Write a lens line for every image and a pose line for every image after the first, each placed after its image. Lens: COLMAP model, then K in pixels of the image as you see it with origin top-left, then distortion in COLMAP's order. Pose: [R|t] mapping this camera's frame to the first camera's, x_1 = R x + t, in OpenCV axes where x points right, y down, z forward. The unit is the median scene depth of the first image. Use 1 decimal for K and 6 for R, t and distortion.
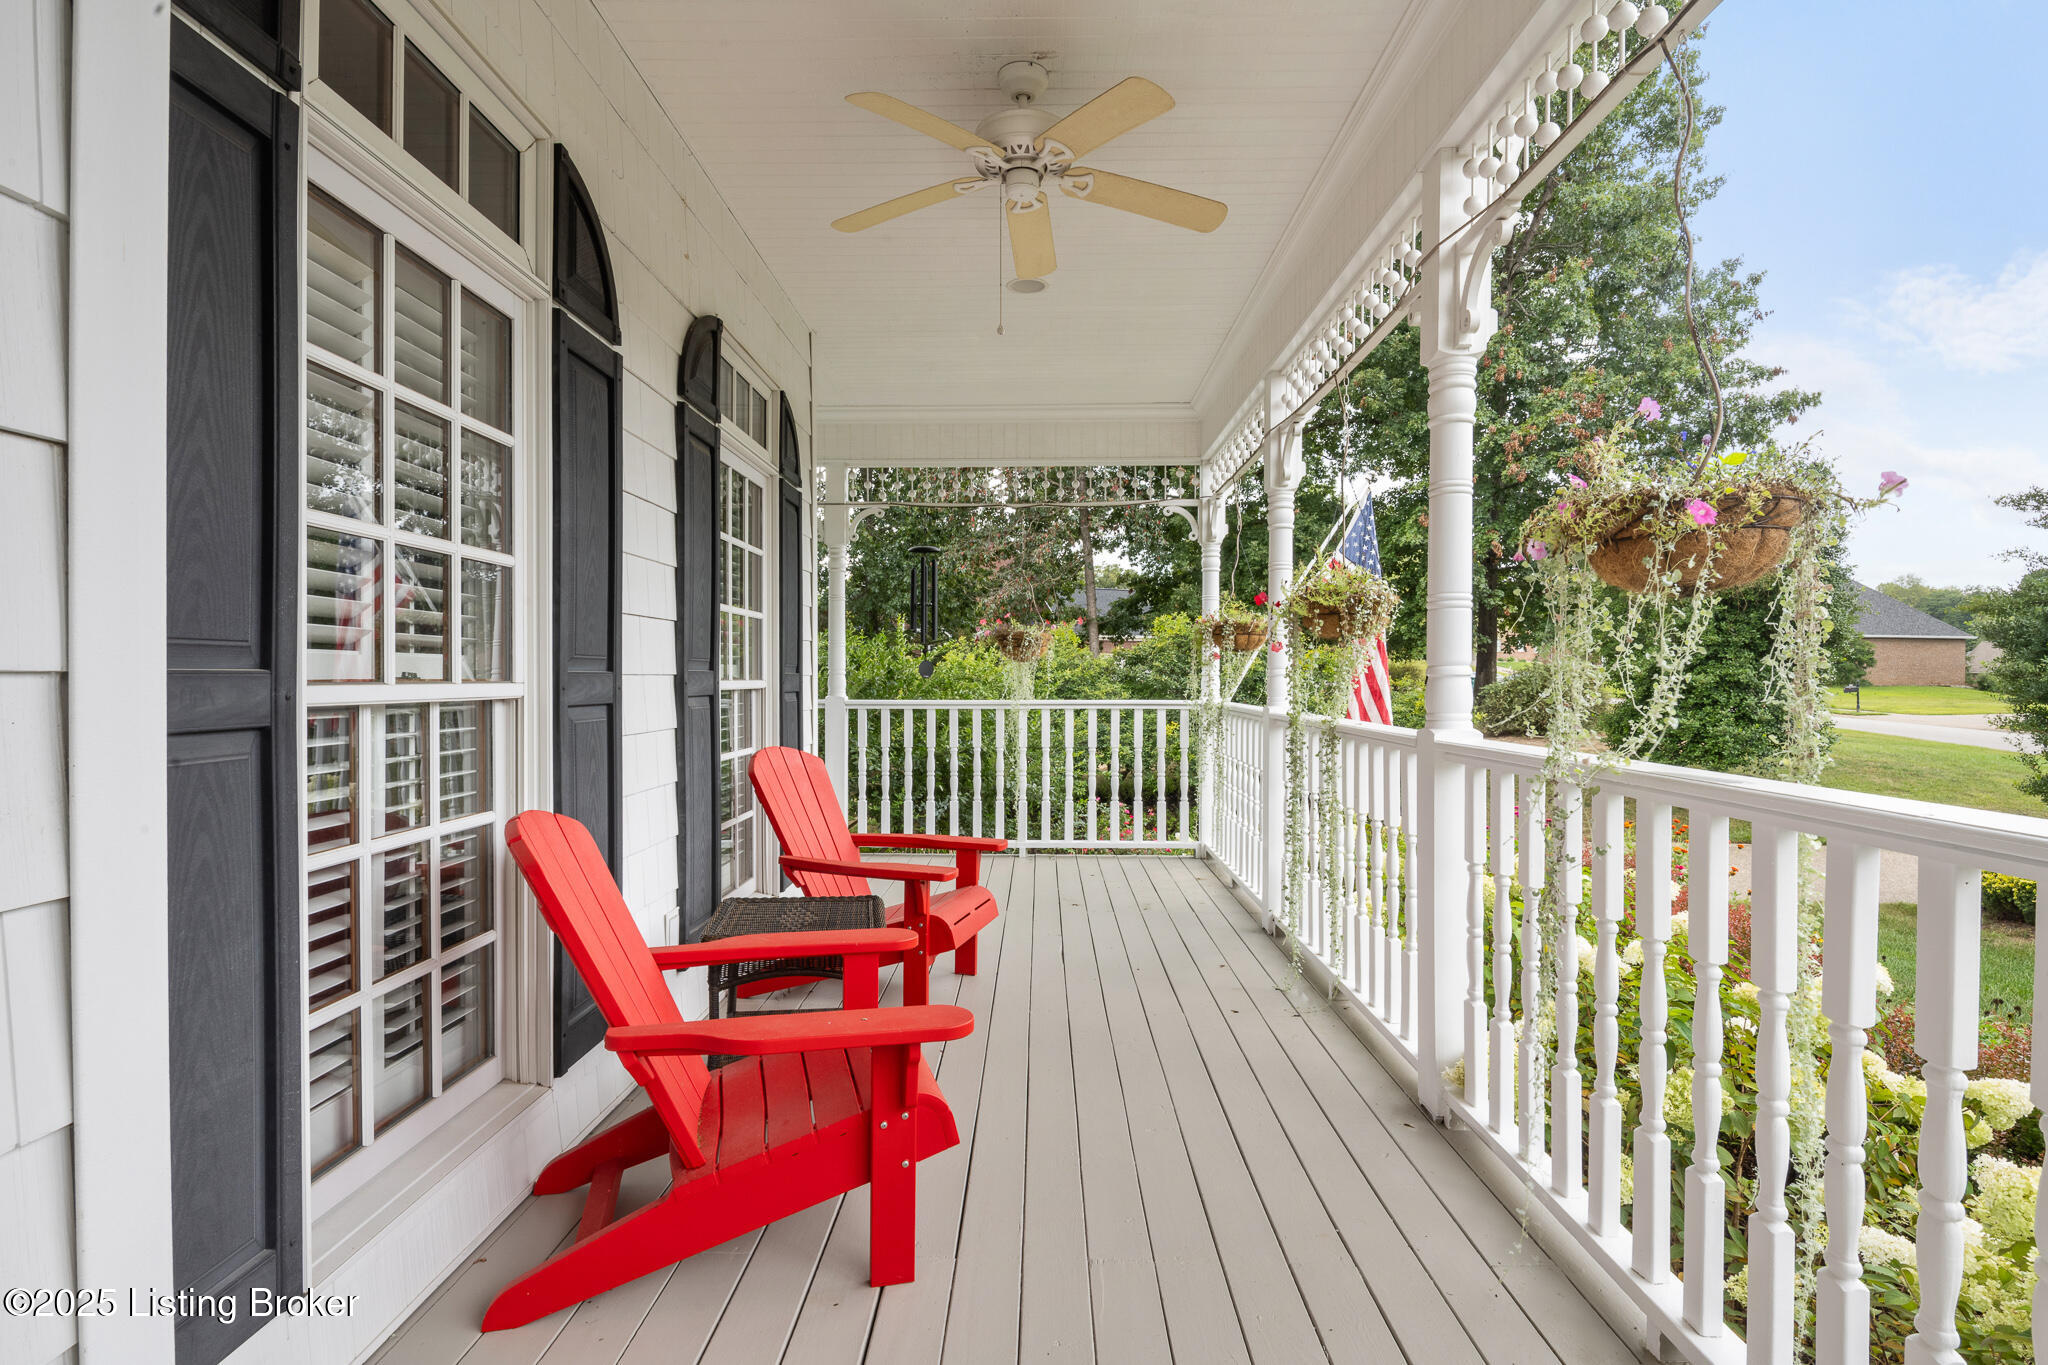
lens RADIAL K [[1048.0, 0, 1004.7], [0, 1048.0, 685.6], [0, 0, 1]] dist [-0.001890, 0.001041]
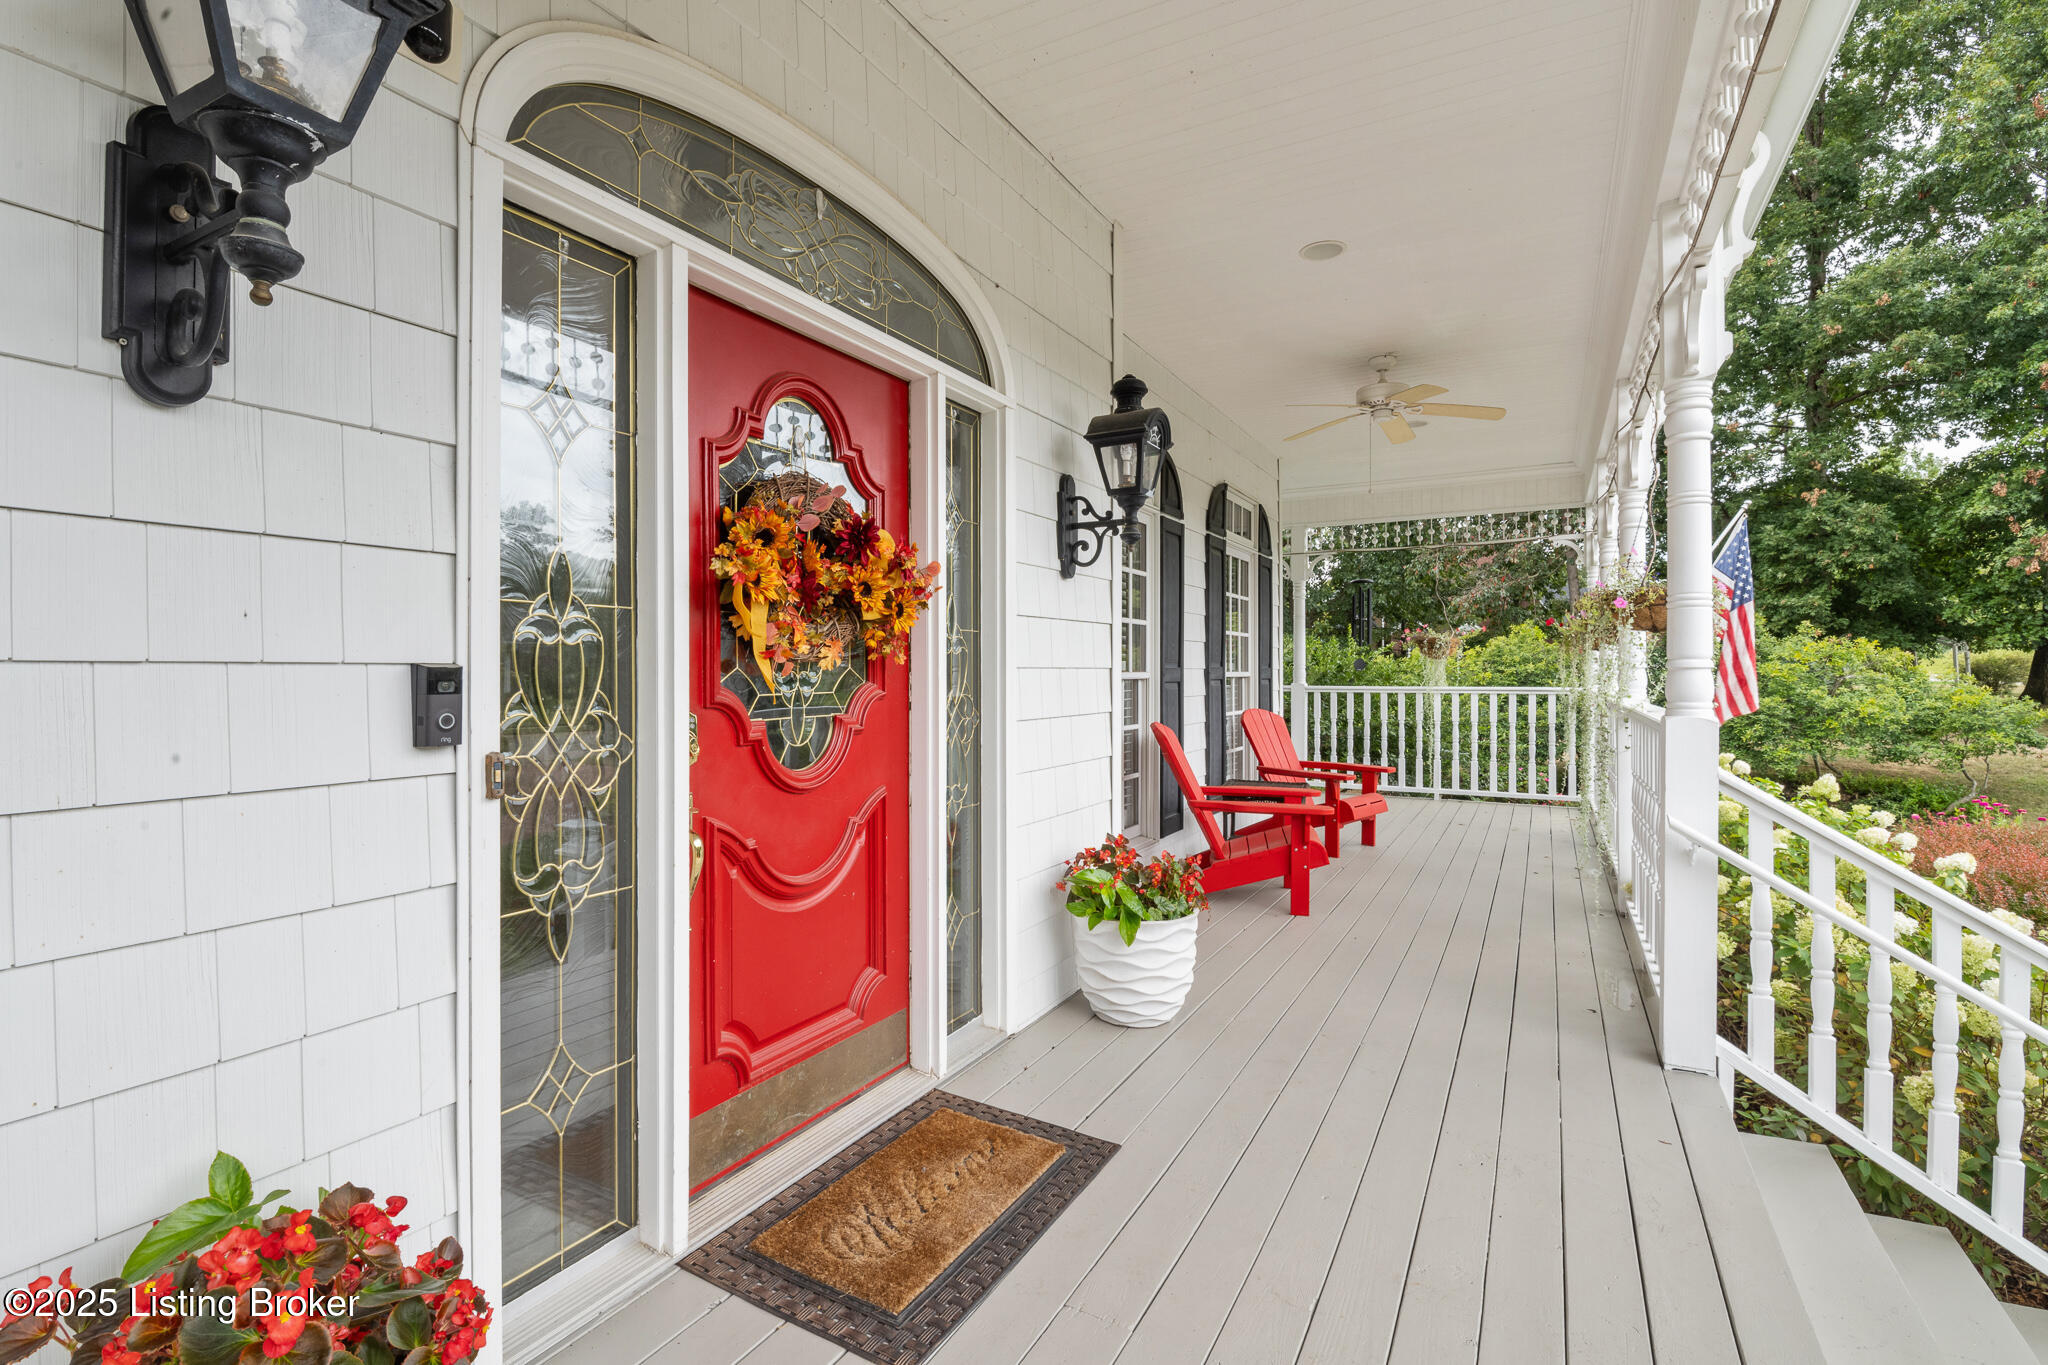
lens RADIAL K [[968.5, 0, 1018.7], [0, 968.5, 683.1], [0, 0, 1]] dist [0.000130, 0.000234]
pose [[0.895540, 0.002830, -0.444972, 0.176405], [-0.001179, 0.999991, 0.003988, 0.009230], [0.444979, -0.003046, 0.895536, -0.752219]]
